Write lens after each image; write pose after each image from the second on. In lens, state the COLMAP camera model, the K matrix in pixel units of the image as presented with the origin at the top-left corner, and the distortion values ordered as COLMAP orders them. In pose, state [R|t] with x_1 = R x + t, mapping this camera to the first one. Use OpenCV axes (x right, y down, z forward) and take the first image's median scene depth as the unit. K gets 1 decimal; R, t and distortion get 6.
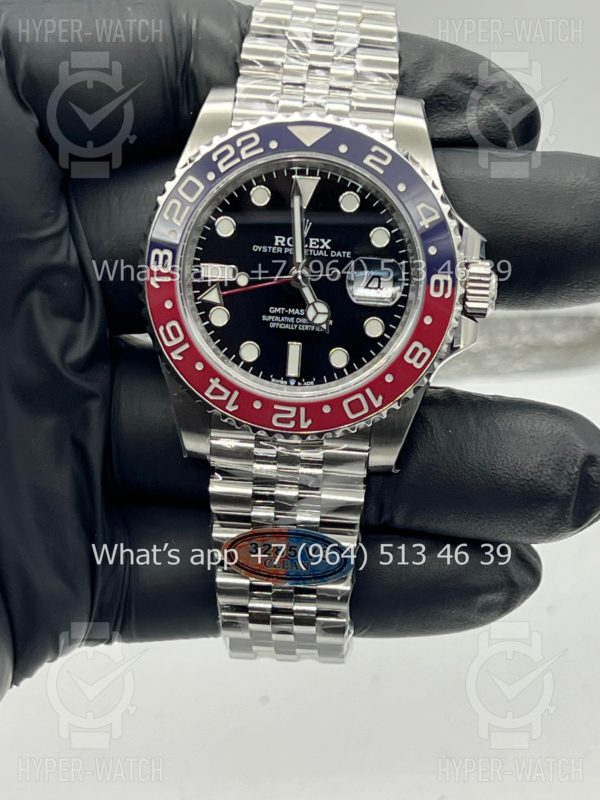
lens RADIAL K [[1826.2, 0, 303.2], [0, 1826.2, 379.2], [0, 0, 1]] dist [0.387405, 0.000000]
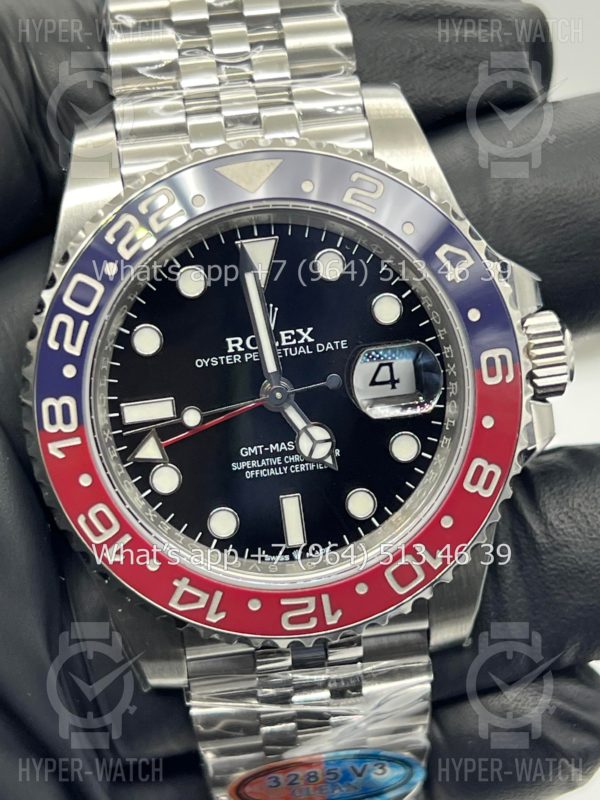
lens RADIAL K [[1826.2, 0, 292.8], [0, 1826.2, 404.8], [0, 0, 1]] dist [0.387405, 0.000000]
pose [[0.974630, -0.203596, 0.092979, -0.056974], [0.198337, 0.978122, 0.062775, -0.091286], [-0.103725, -0.042741, 0.993687, 0.361435]]
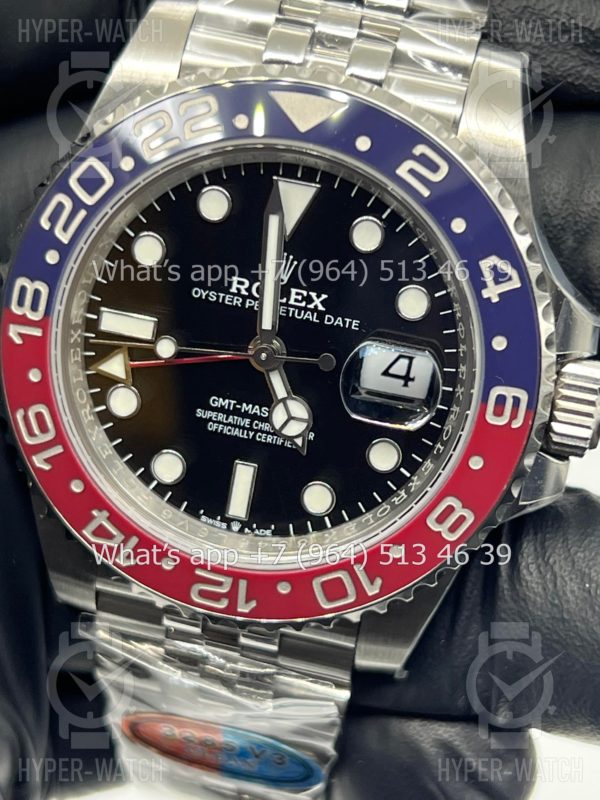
lens RADIAL K [[1826.2, 0, 294.6], [0, 1826.2, 393.8], [0, 0, 1]] dist [0.387405, 0.000000]
pose [[0.988254, 0.125605, -0.087049, 0.058624], [-0.110861, 0.981300, 0.157356, -0.134877], [0.105185, -0.145858, 0.983698, 0.432674]]
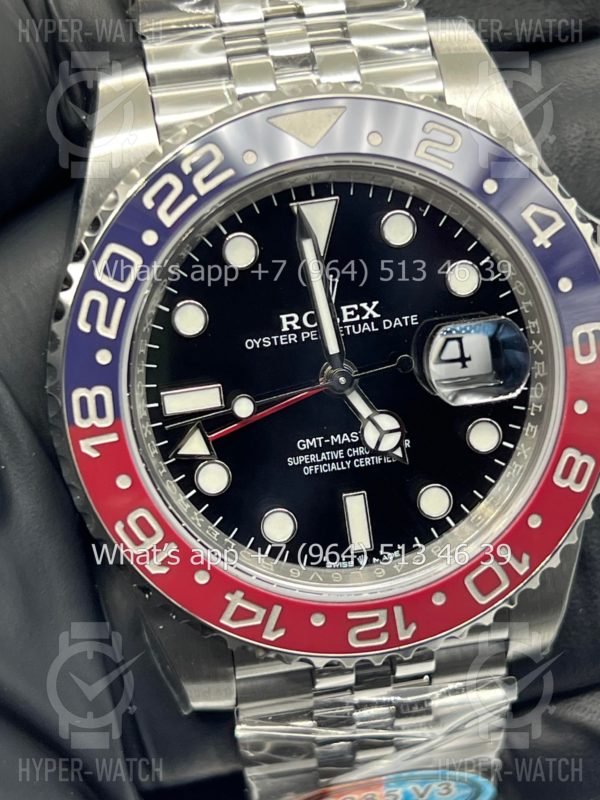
lens RADIAL K [[1826.2, 0, 303.7], [0, 1826.2, 398.8], [0, 0, 1]] dist [0.387405, 0.000000]
pose [[0.965266, -0.221501, 0.138561, -0.091416], [0.206842, 0.971865, 0.112671, -0.115040], [-0.159619, -0.080097, 0.983924, 0.449686]]
